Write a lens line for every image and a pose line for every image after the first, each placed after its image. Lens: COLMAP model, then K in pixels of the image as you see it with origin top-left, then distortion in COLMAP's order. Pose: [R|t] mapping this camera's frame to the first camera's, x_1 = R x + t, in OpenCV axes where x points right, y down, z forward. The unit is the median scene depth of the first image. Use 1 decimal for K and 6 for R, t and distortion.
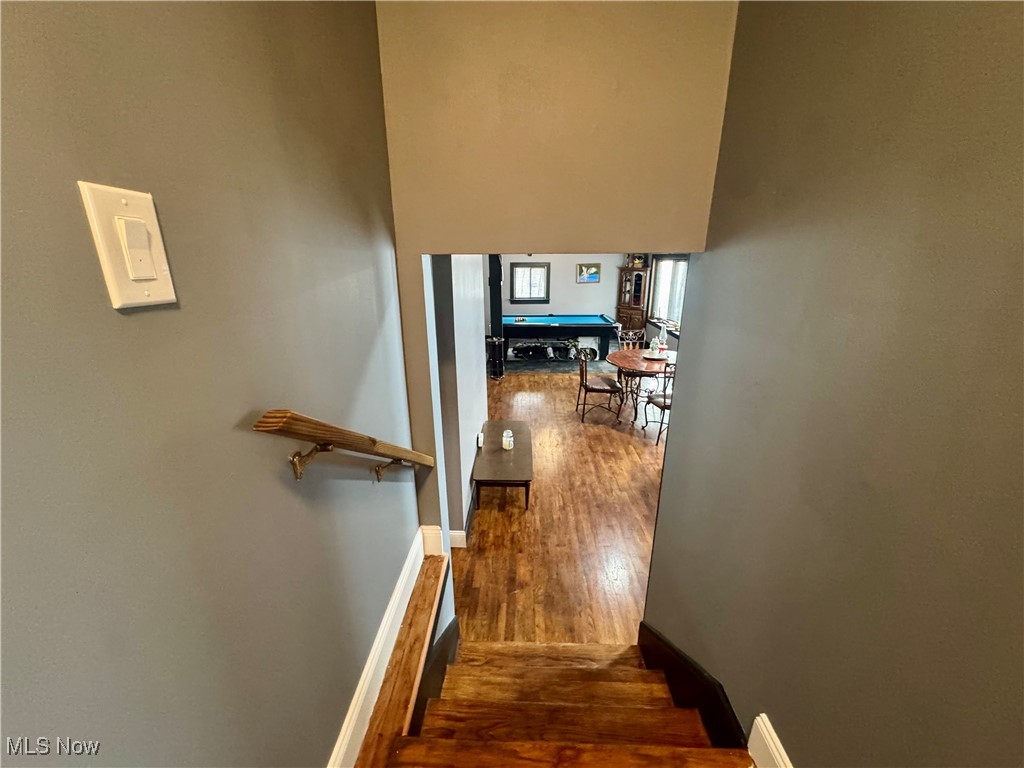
lens RADIAL K [[406.9, 0, 512.0], [0, 406.9, 384.0], [0, 0, 1]] dist [-0.001371, 0.000281]
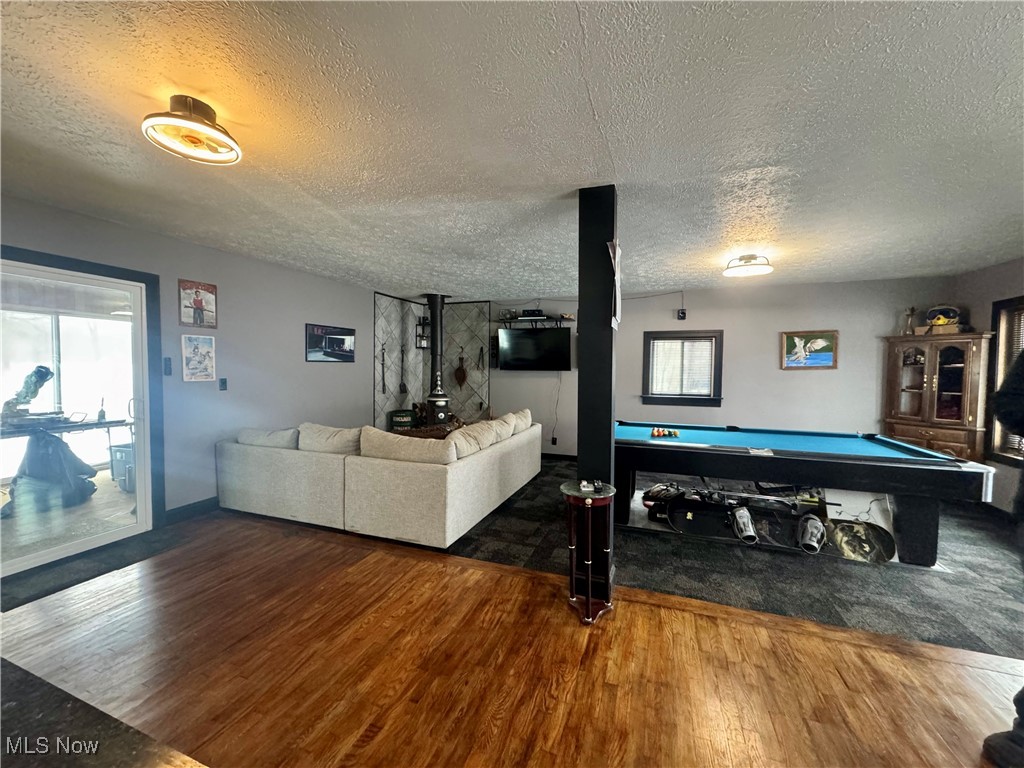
lens RADIAL K [[406.9, 0, 512.0], [0, 406.9, 384.0], [0, 0, 1]] dist [-0.001371, 0.000281]
pose [[0.948921, 0.027632, -0.314302, 0.001237], [-0.109544, 0.963043, -0.246064, -0.073322], [0.295888, 0.267925, 0.916879, 0.469916]]
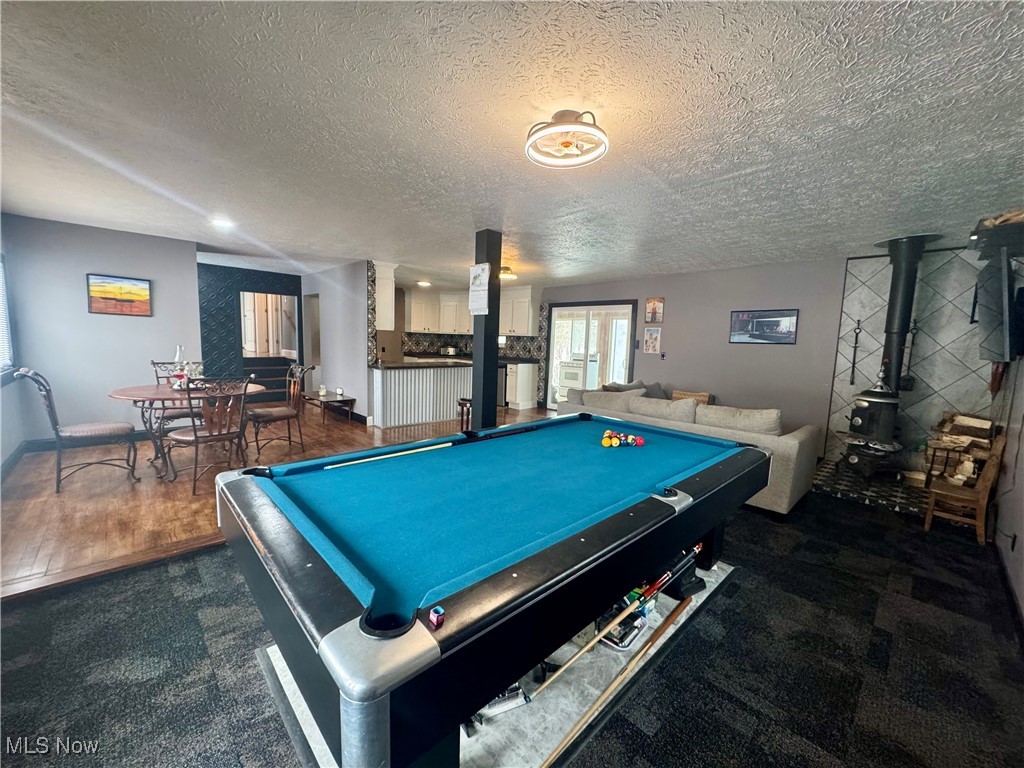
lens RADIAL K [[406.9, 0, 512.0], [0, 406.9, 384.0], [0, 0, 1]] dist [-0.001371, 0.000281]
pose [[-0.699532, 0.061342, -0.711964, 0.256989], [-0.241300, 0.917513, 0.316139, -0.246846], [0.672629, 0.392946, -0.627028, 1.014552]]
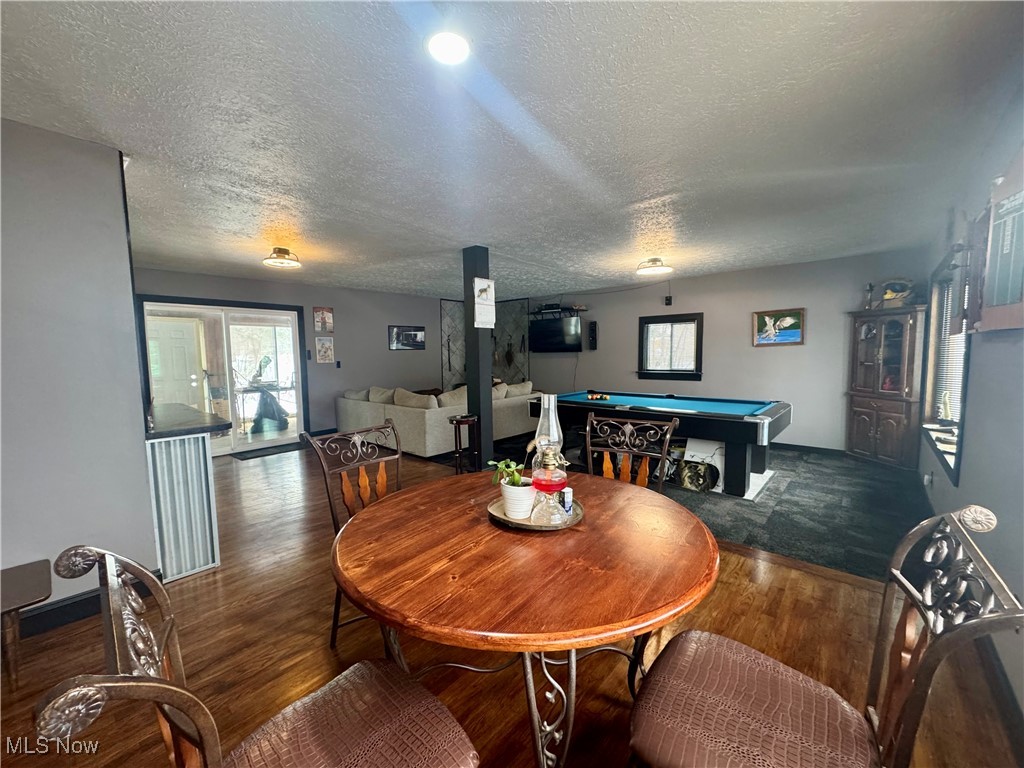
lens RADIAL K [[406.9, 0, 512.0], [0, 406.9, 384.0], [0, 0, 1]] dist [-0.001371, 0.000281]
pose [[0.769405, 0.045757, -0.637120, 0.276386], [-0.183288, 0.971302, -0.151587, -0.056788], [0.611900, 0.233408, 0.755711, 0.416431]]
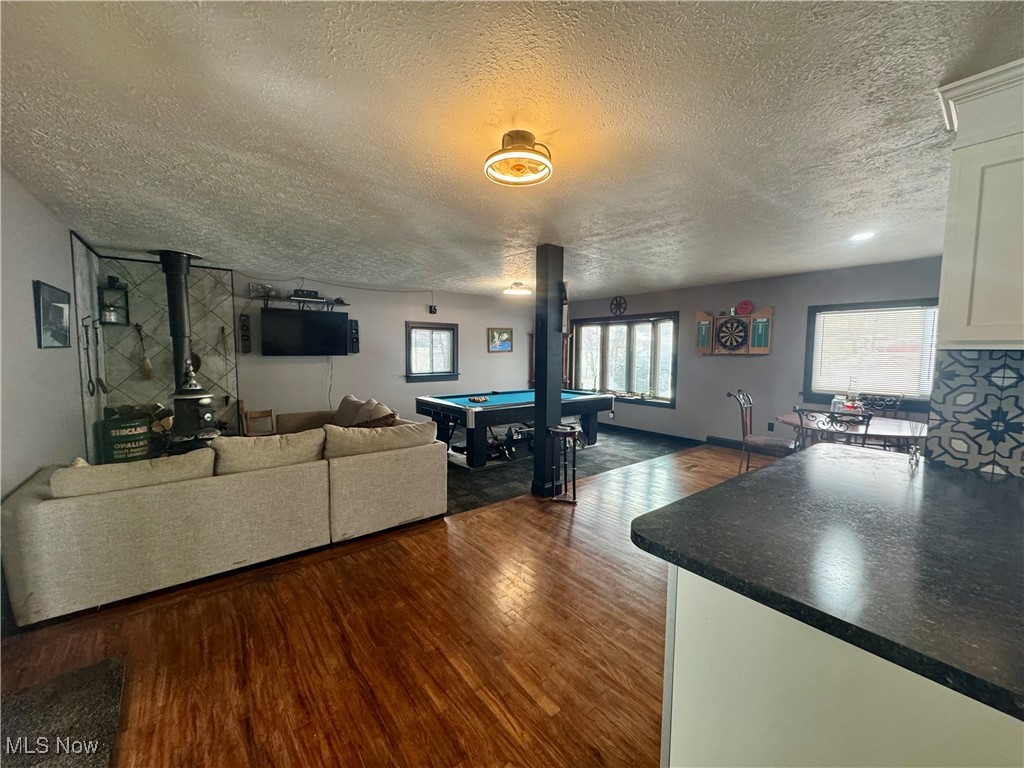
lens RADIAL K [[404.1, 0, 512.0], [0, 404.1, 384.0], [0, 0, 1]] dist [-0.004465, -0.000009]
pose [[0.767267, -0.041227, 0.640001, -0.313031], [0.180566, 0.971448, -0.153895, -0.068729], [-0.615384, 0.233641, 0.752805, 0.439423]]
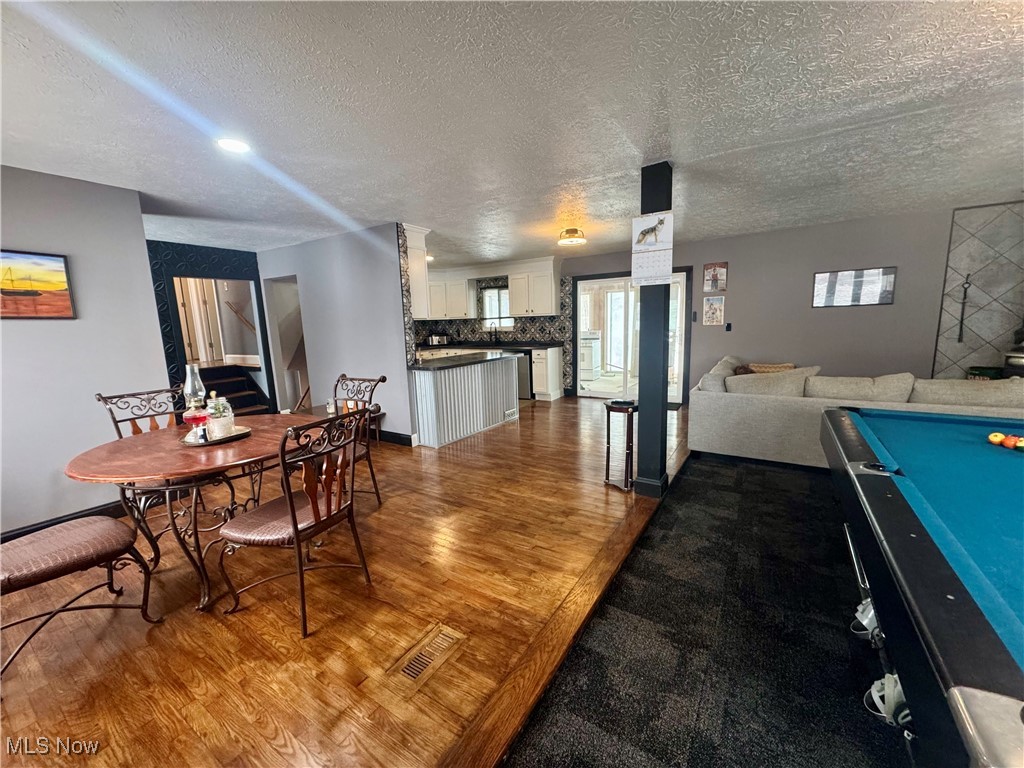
lens RADIAL K [[406.9, 0, 512.0], [0, 406.9, 384.0], [0, 0, 1]] dist [-0.001371, 0.000281]
pose [[-0.515361, 0.155054, -0.842830, 0.297299], [-0.221948, 0.925789, 0.306029, -0.174096], [0.827733, 0.344779, -0.442702, 0.777820]]
